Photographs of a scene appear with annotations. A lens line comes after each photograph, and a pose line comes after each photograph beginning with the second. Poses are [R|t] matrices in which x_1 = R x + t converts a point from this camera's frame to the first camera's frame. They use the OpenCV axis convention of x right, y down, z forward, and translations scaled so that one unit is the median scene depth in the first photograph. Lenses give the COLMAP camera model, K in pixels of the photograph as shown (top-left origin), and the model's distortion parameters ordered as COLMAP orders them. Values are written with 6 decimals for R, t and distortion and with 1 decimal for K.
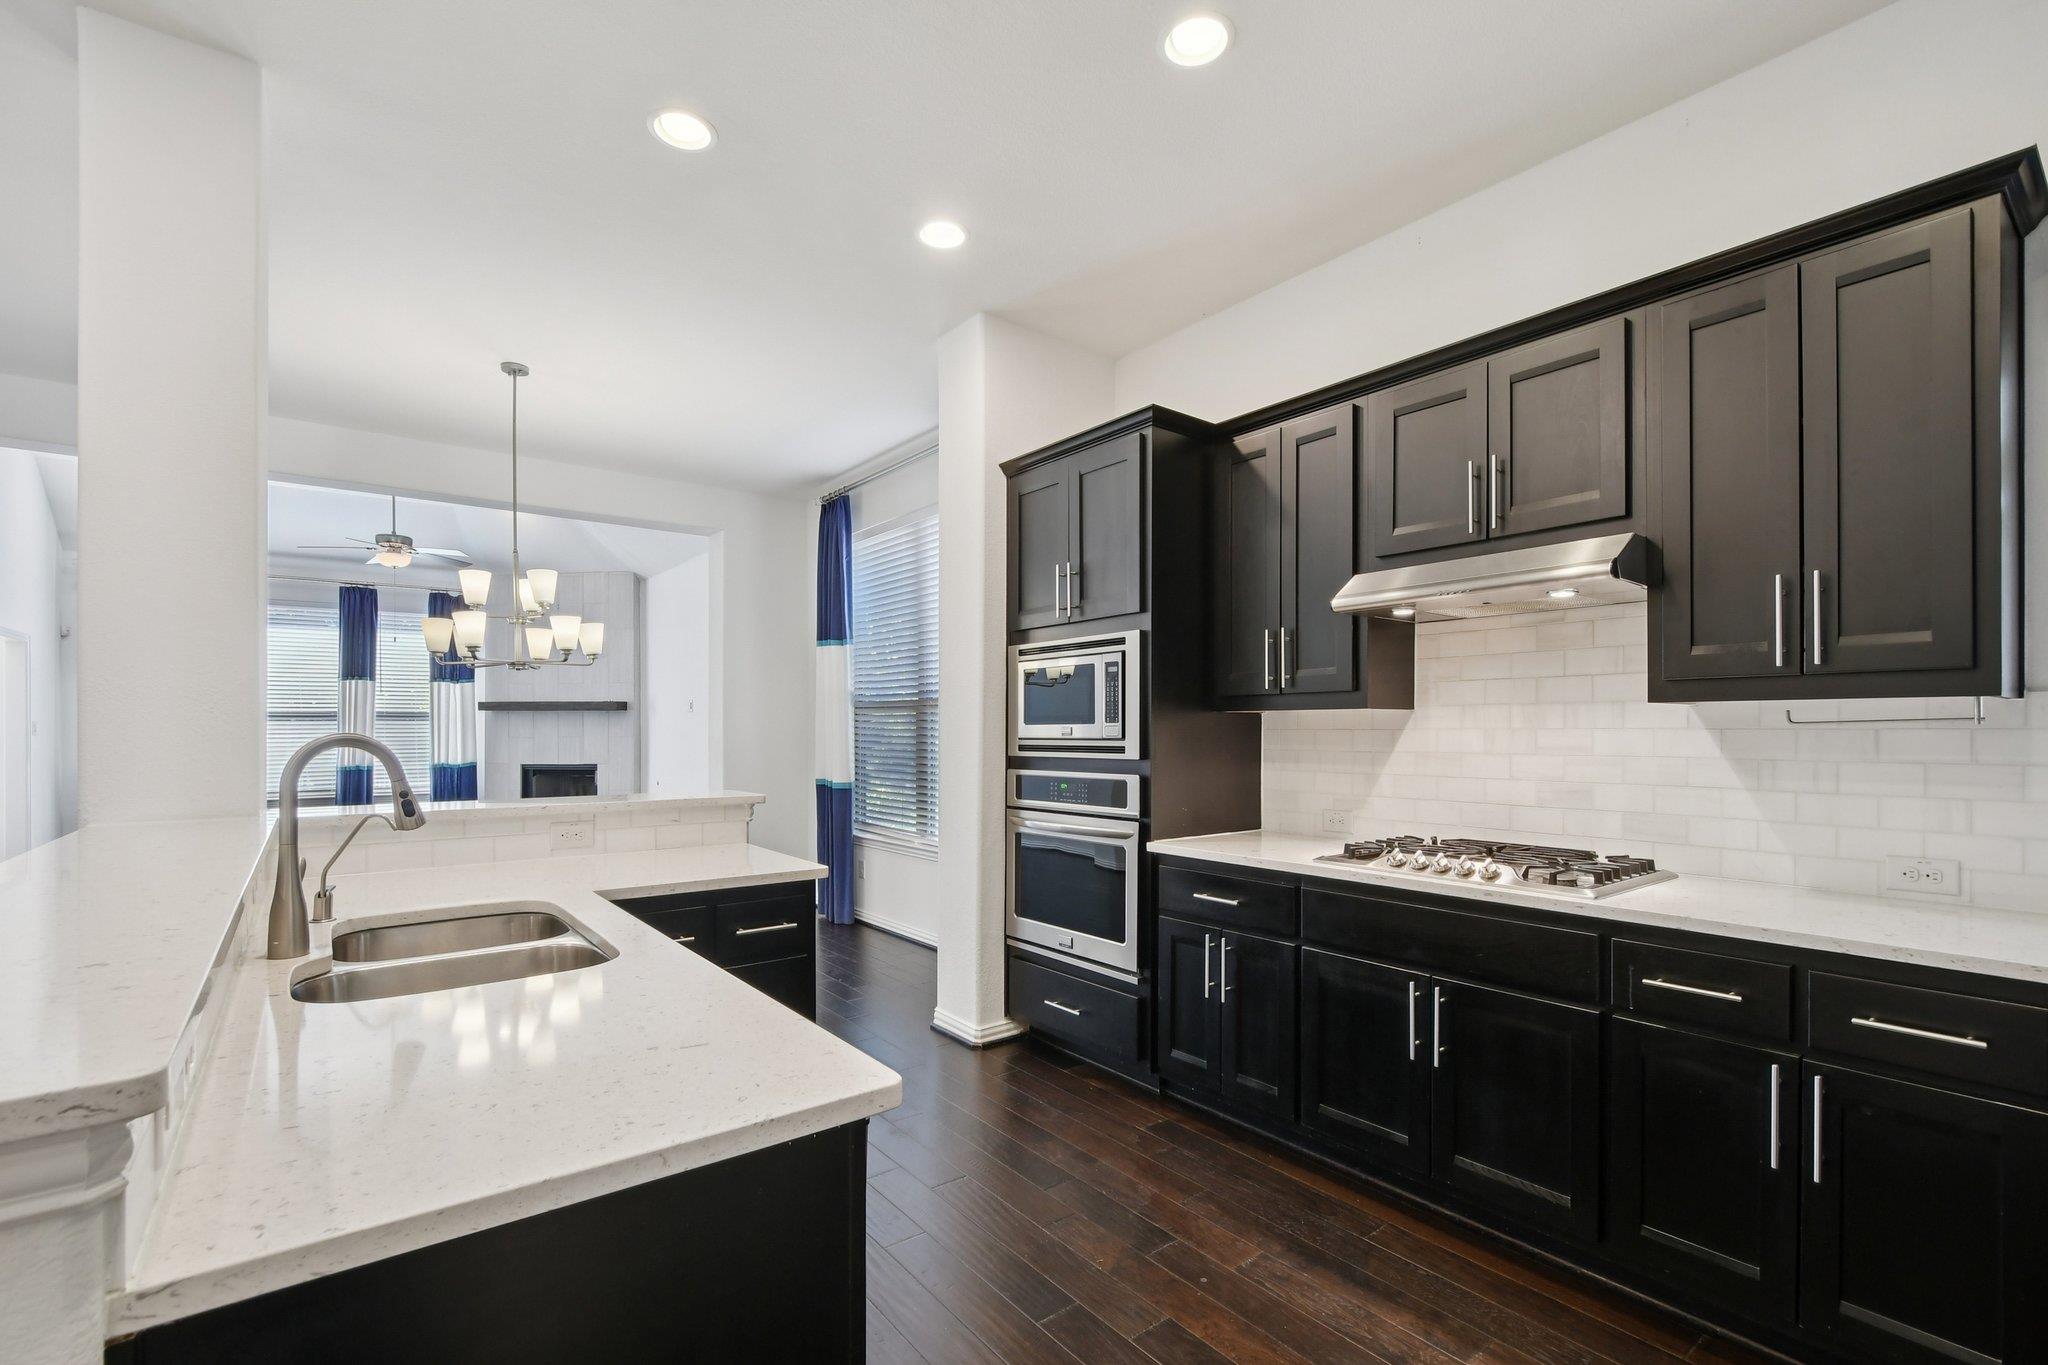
lens RADIAL K [[908.3, 0, 1005.9], [0, 908.3, 731.5], [0, 0, 1]] dist [0.009650, -0.002364]
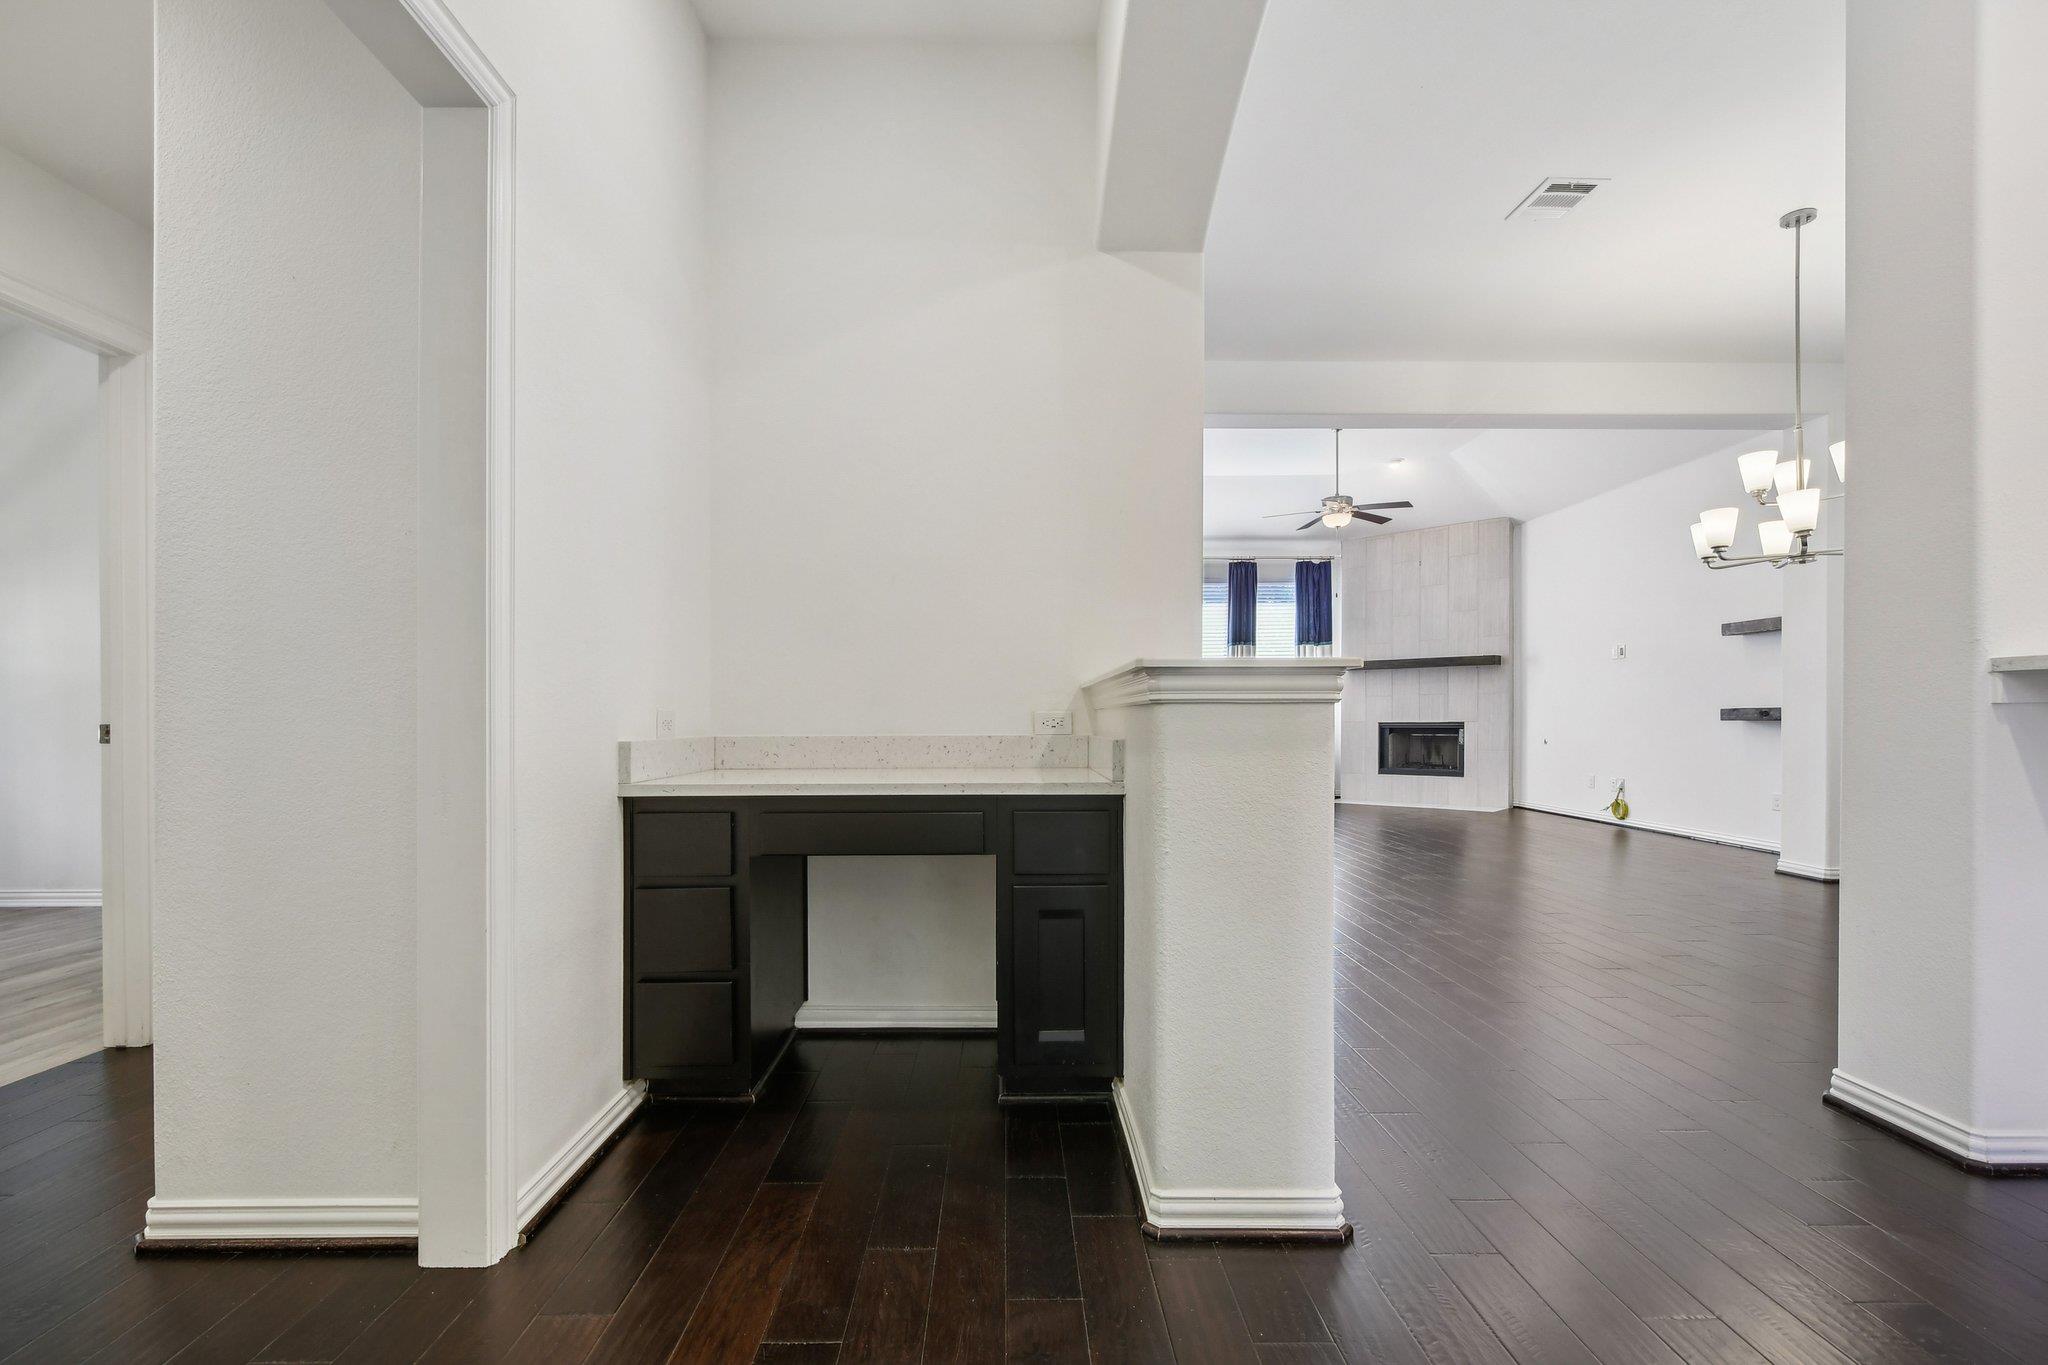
lens RADIAL K [[908.3, 0, 1015.3], [0, 908.3, 725.4], [0, 0, 1]] dist [0.009650, -0.002364]
pose [[0.810490, 0.001362, -0.585751, -0.836706], [0.000831, 0.999994, 0.003475, 0.110533], [0.585752, -0.003303, 0.810483, -0.192859]]
